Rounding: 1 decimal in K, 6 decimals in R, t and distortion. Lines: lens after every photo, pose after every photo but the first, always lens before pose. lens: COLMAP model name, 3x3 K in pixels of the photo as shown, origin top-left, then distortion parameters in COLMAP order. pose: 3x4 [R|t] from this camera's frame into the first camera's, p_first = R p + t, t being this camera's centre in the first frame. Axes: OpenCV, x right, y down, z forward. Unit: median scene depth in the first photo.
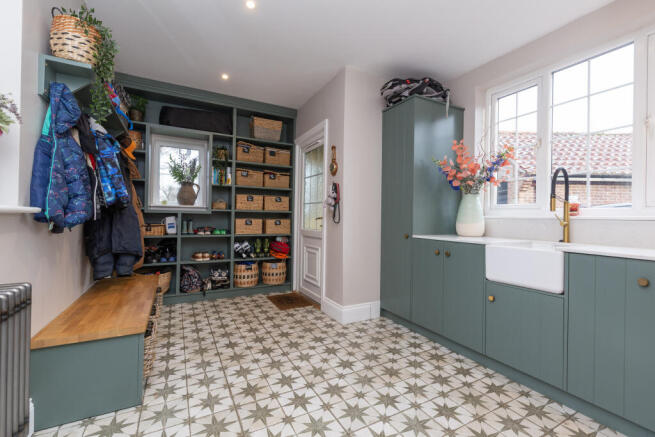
lens RADIAL K [[282.5, 0, 330.3], [0, 282.5, 218.8], [0, 0, 1]] dist [0.000380, -0.000821]
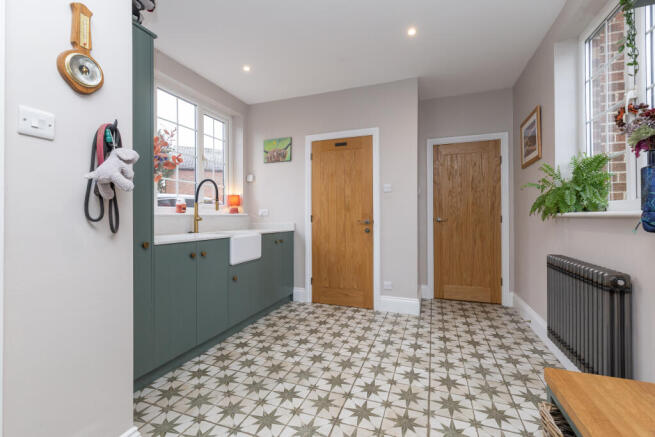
lens RADIAL K [[282.5, 0, 330.0], [0, 282.5, 214.9], [0, 0, 1]] dist [0.000380, -0.000821]
pose [[-0.660342, -0.006357, 0.750938, -0.692303], [-0.002026, 0.999976, 0.006683, -0.016651], [-0.750962, 0.002892, -0.660339, 1.568235]]
